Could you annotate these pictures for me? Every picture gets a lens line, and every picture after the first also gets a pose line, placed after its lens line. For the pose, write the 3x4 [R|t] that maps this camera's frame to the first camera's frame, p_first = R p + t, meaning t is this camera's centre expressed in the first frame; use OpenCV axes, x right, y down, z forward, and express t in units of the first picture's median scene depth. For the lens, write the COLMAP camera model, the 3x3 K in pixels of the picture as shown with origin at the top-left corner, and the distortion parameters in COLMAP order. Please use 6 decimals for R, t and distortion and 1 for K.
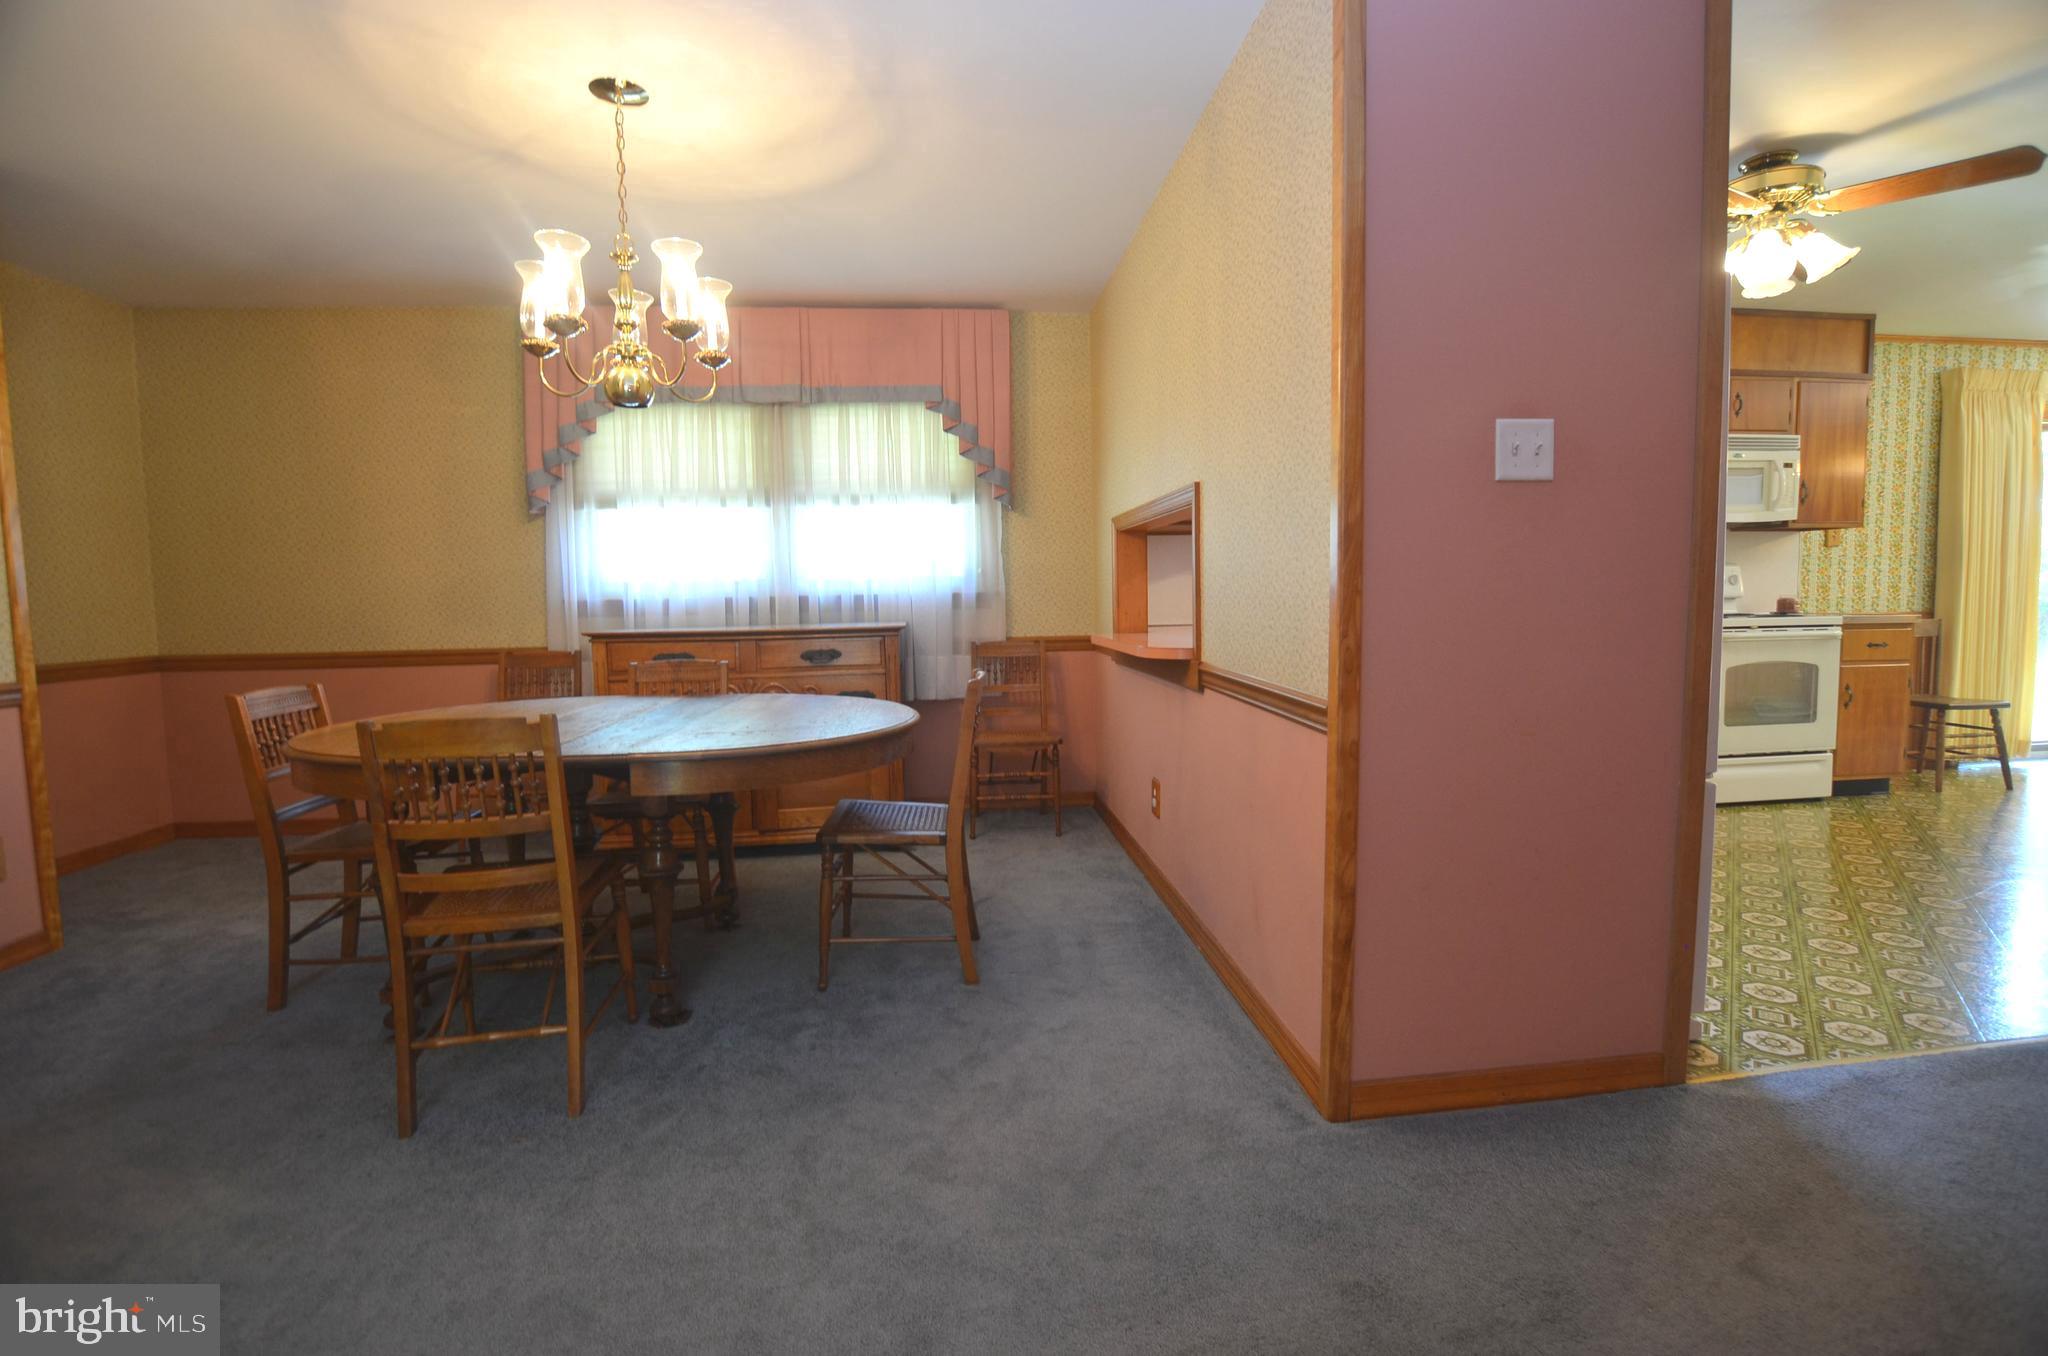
lens RADIAL K [[895.0, 0, 1035.8], [0, 895.0, 667.0], [0, 0, 1]] dist [-0.031332, 0.002140]
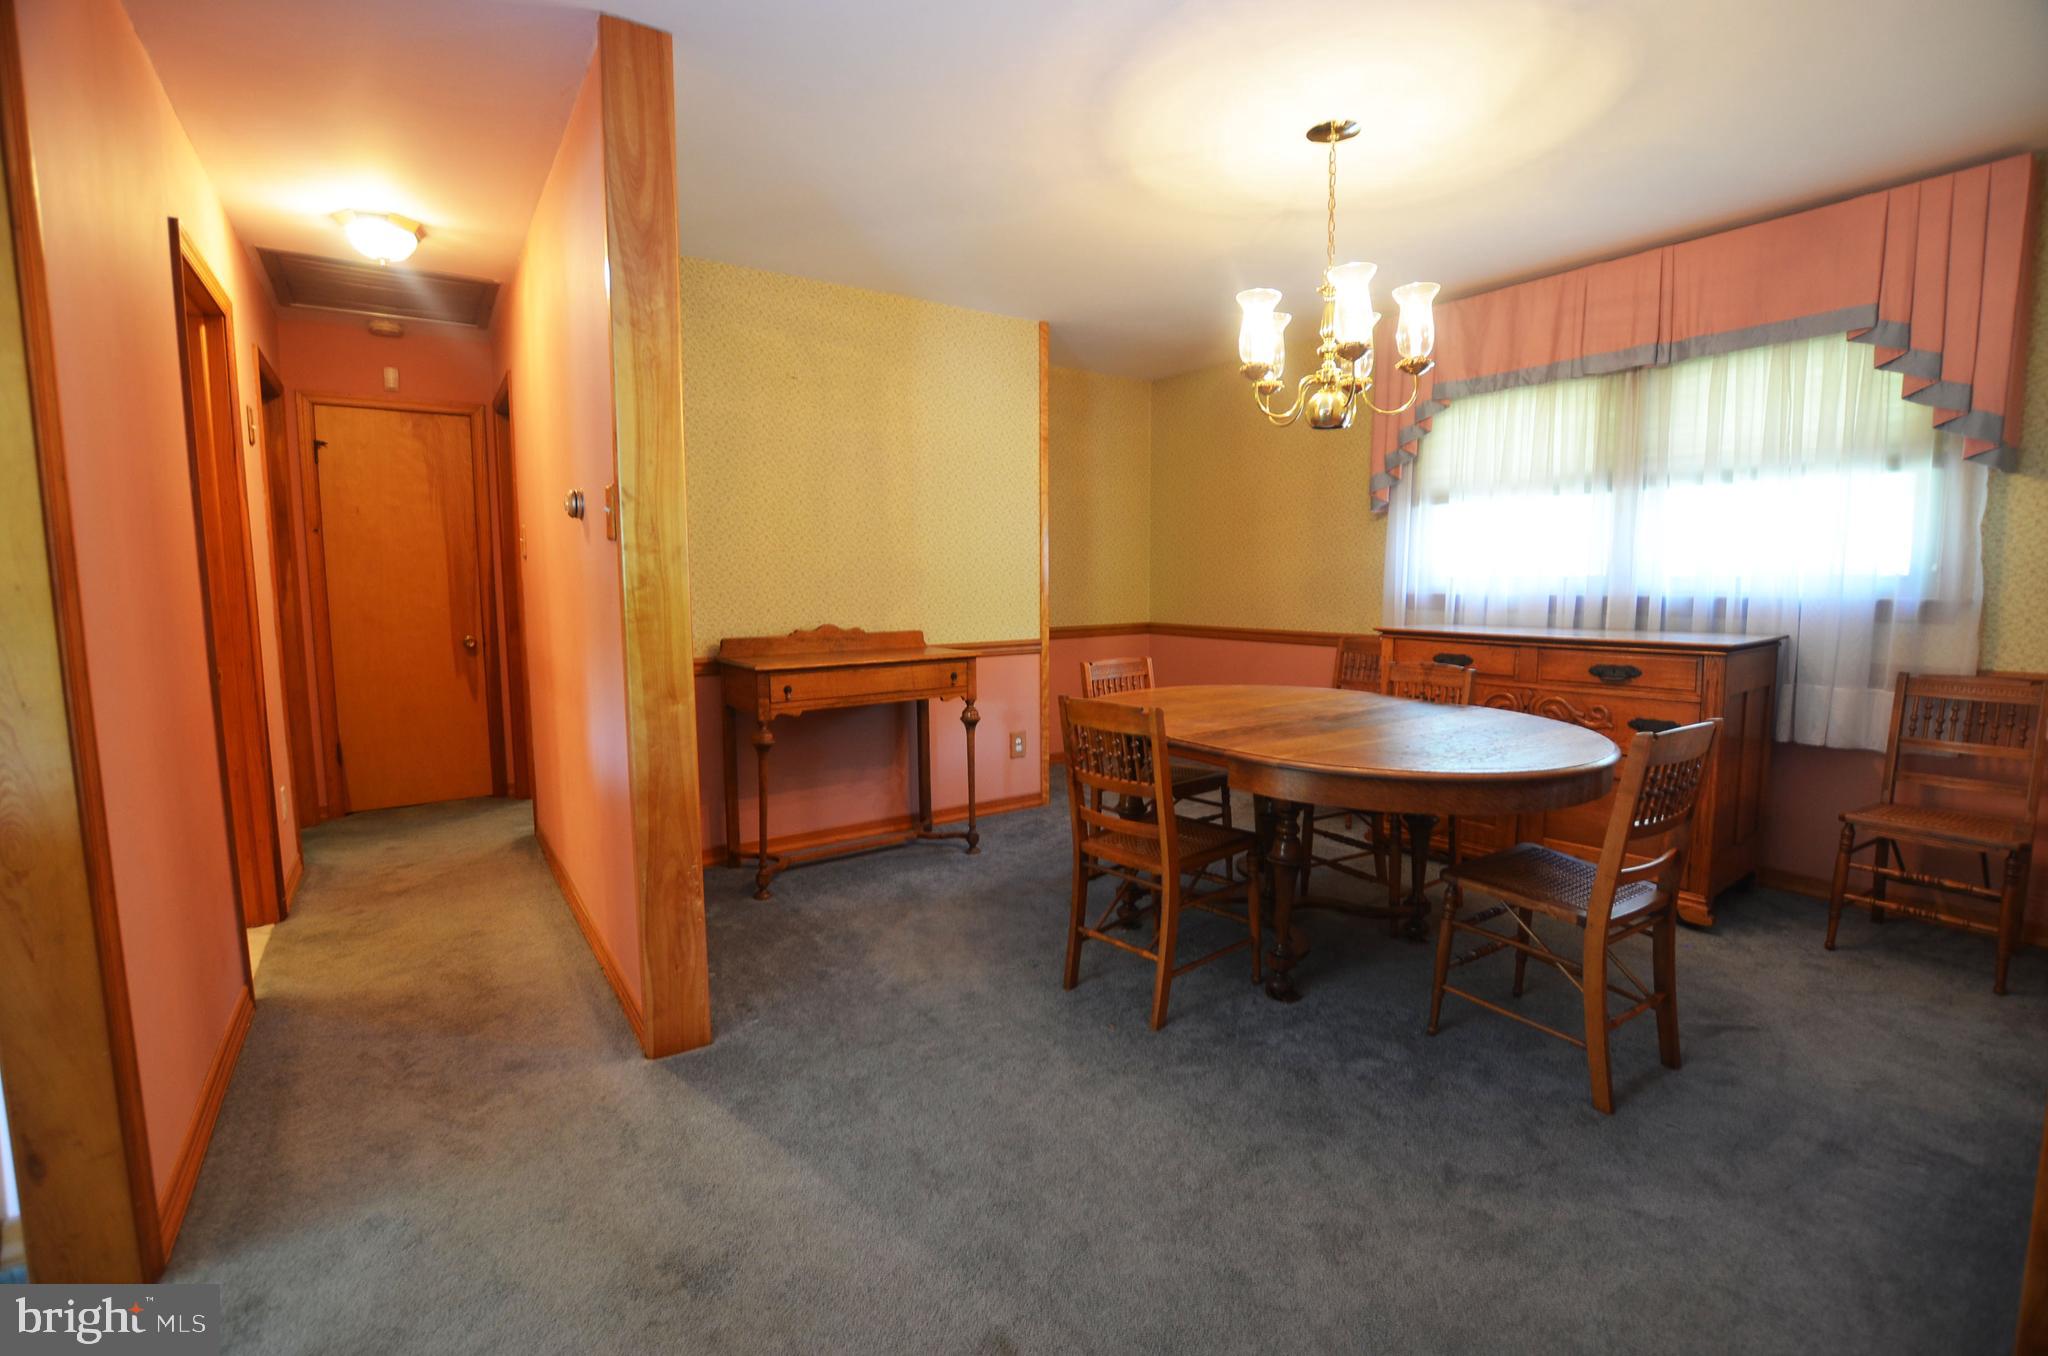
lens RADIAL K [[895.0, 0, 1023.0], [0, 895.0, 669.6], [0, 0, 1]] dist [-0.031332, 0.002140]
pose [[0.480359, 0.102501, -0.871062, 0.191964], [-0.070911, 0.994435, 0.077914, -0.036080], [0.874201, 0.024341, 0.484954, 0.095736]]
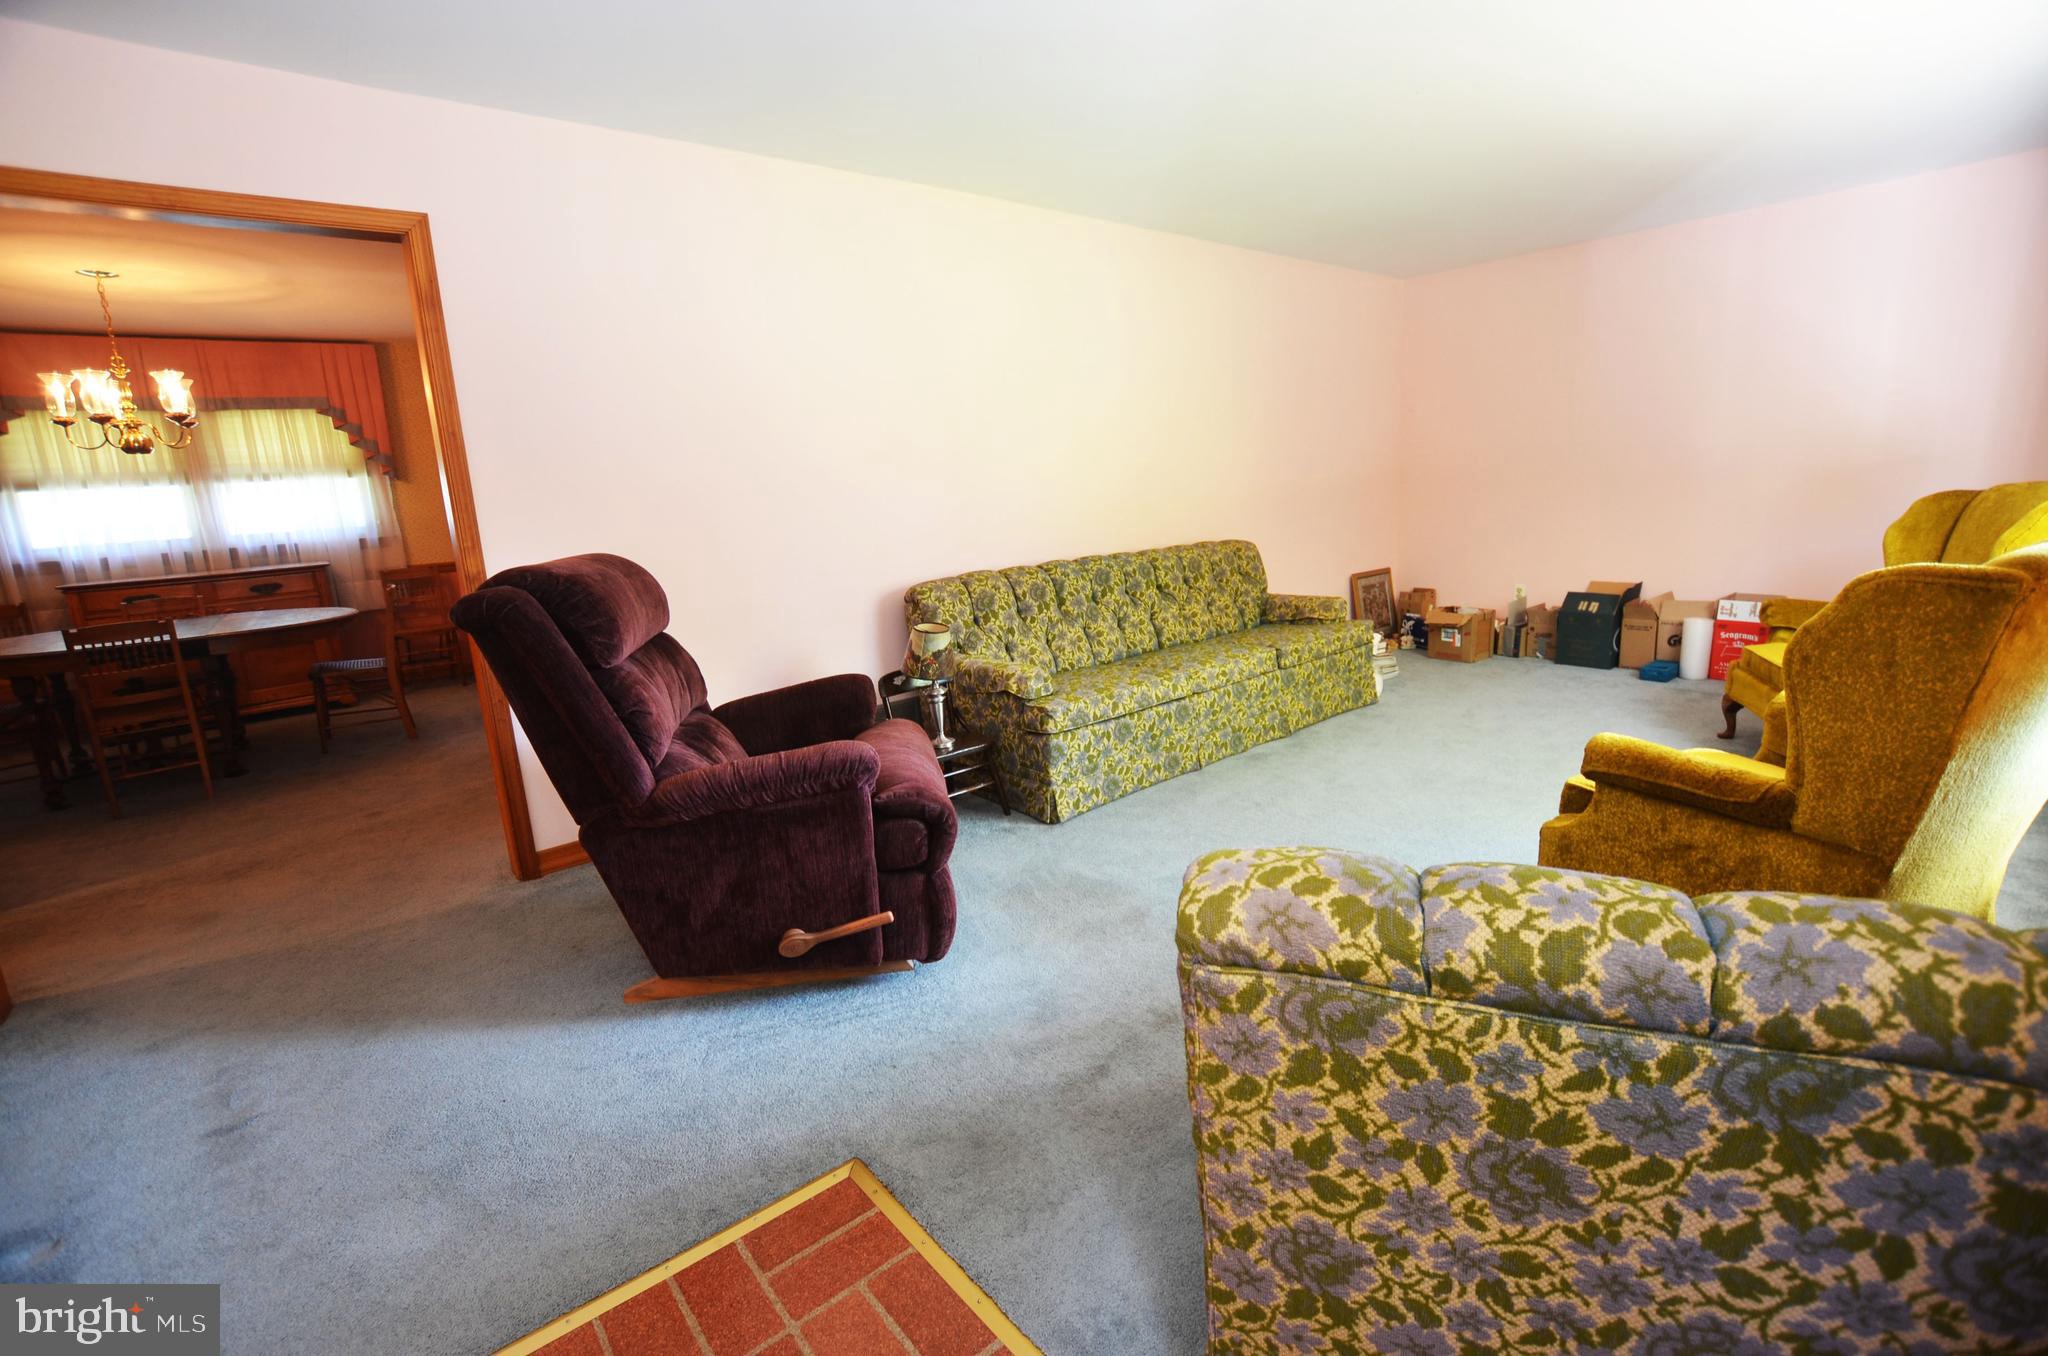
lens RADIAL K [[895.0, 0, 1027.3], [0, 895.0, 670.6], [0, 0, 1]] dist [-0.031332, 0.002140]
pose [[0.839008, -0.137291, 0.526513, 0.039738], [0.077667, 0.987954, 0.133849, 0.024501], [-0.538547, -0.071408, 0.839564, -0.856178]]
